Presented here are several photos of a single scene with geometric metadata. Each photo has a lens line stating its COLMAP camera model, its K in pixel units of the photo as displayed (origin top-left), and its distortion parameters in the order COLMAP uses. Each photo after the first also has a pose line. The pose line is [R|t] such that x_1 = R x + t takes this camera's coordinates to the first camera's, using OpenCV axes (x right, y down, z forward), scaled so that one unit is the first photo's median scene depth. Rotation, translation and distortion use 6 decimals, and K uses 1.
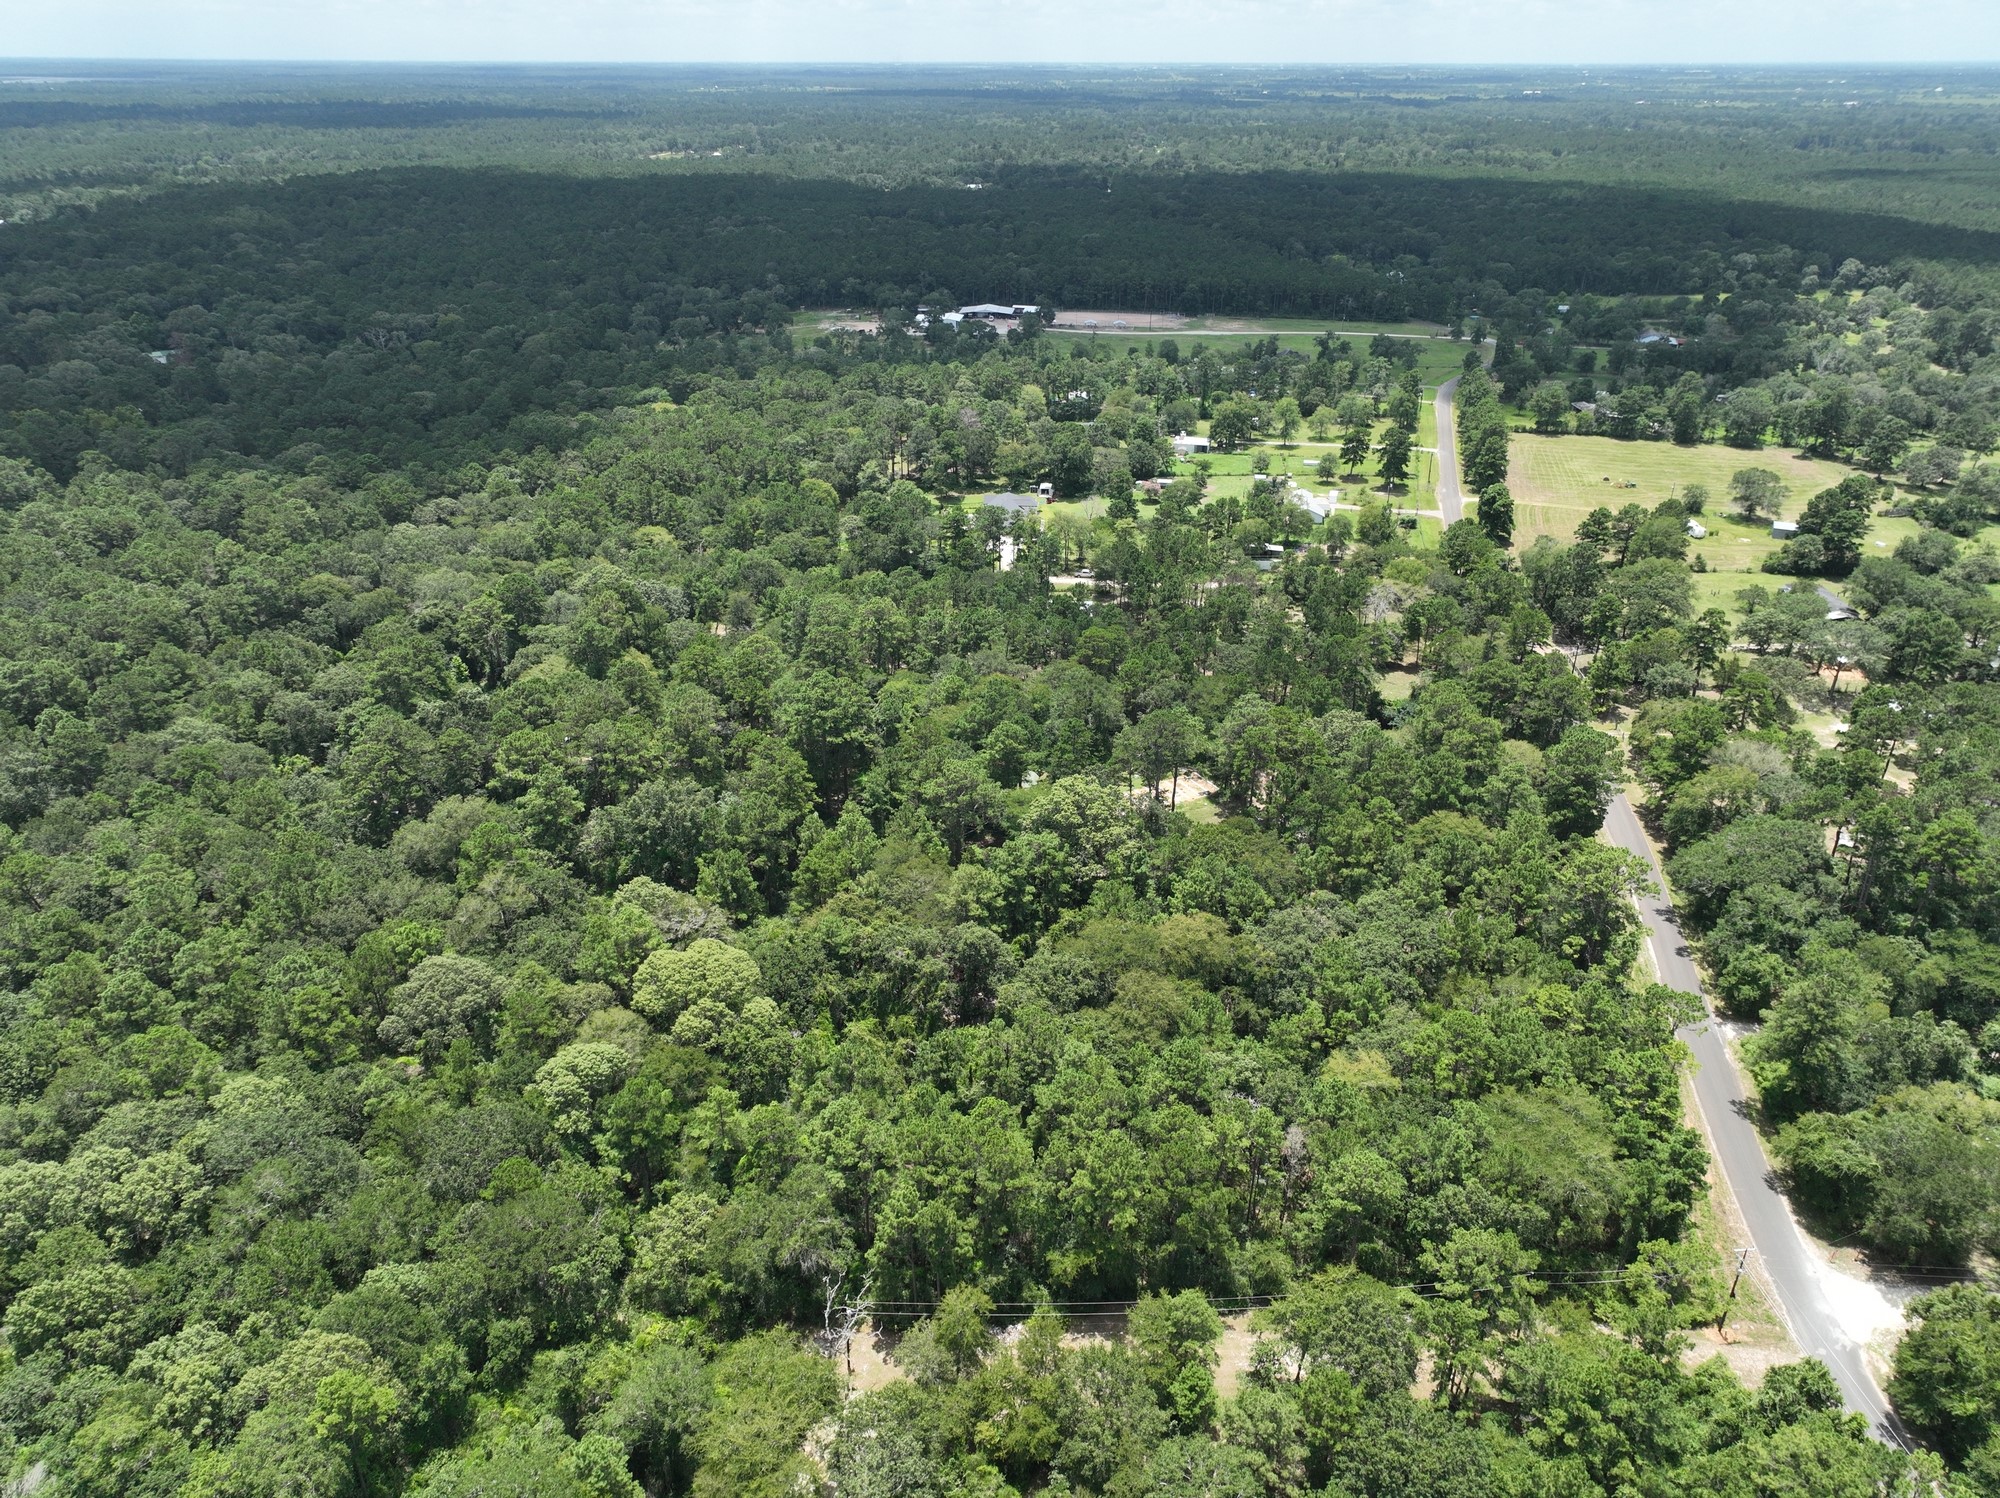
lens RADIAL K [[1439.2, 0, 1009.9], [0, 1439.2, 744.9], [0, 0, 1]] dist [-0.009130, 0.030860]
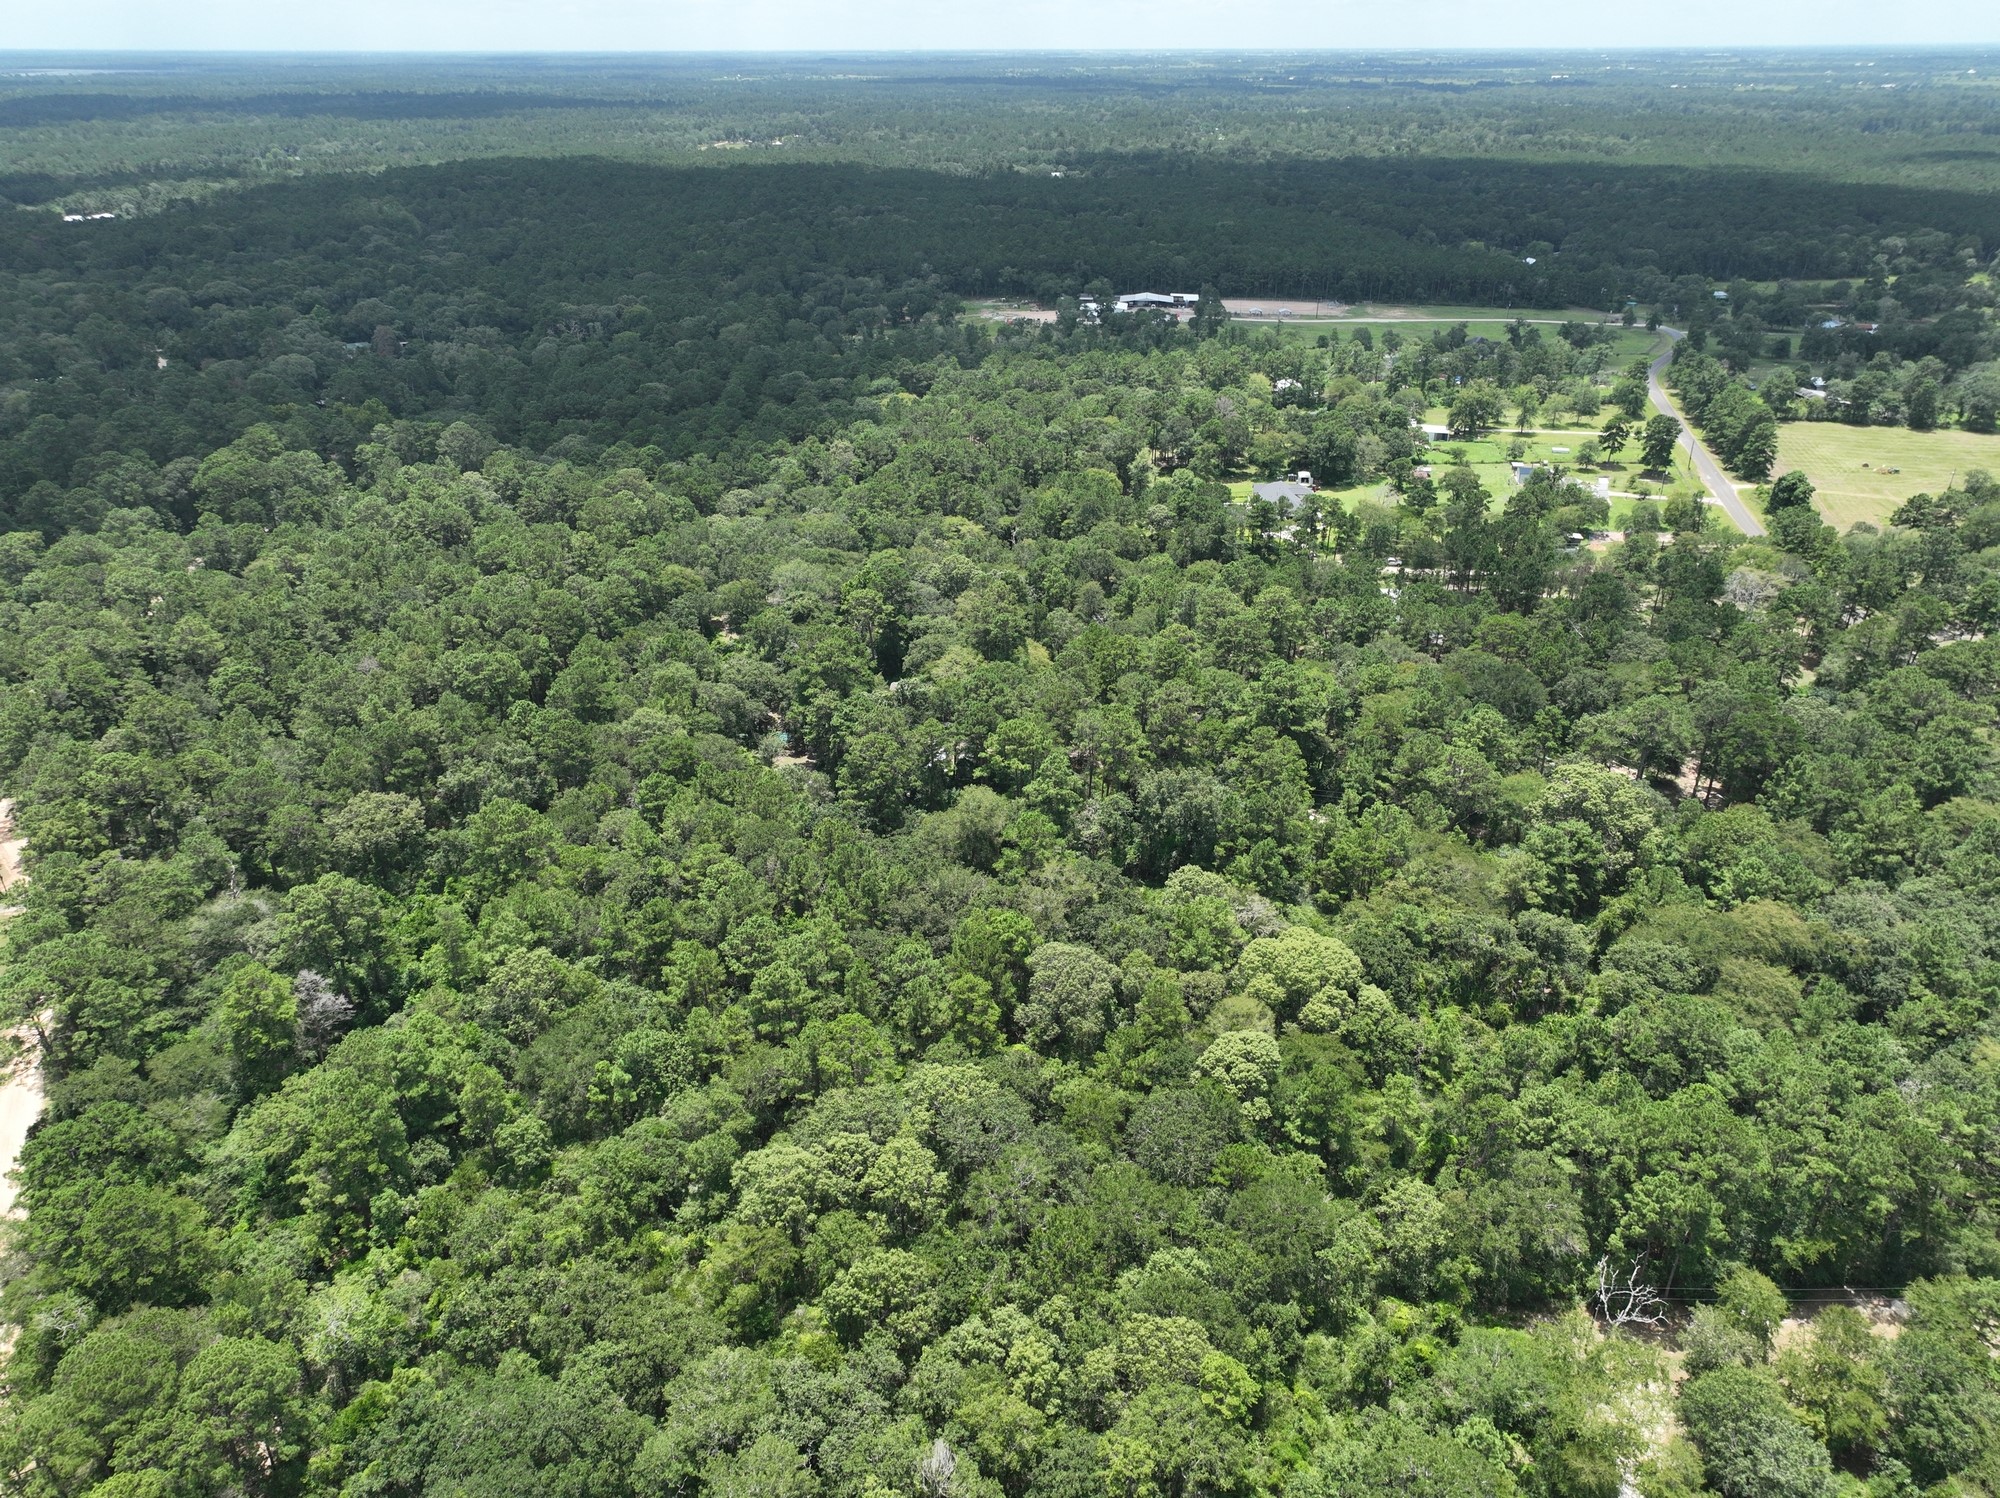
lens RADIAL K [[1439.2, 0, 1009.9], [0, 1439.2, 744.9], [0, 0, 1]] dist [-0.009130, 0.030860]
pose [[0.999987, -0.003195, -0.003904, -0.117764], [0.003223, 0.999969, 0.007235, -0.000027], [0.003881, -0.007247, 0.999966, -0.001124]]
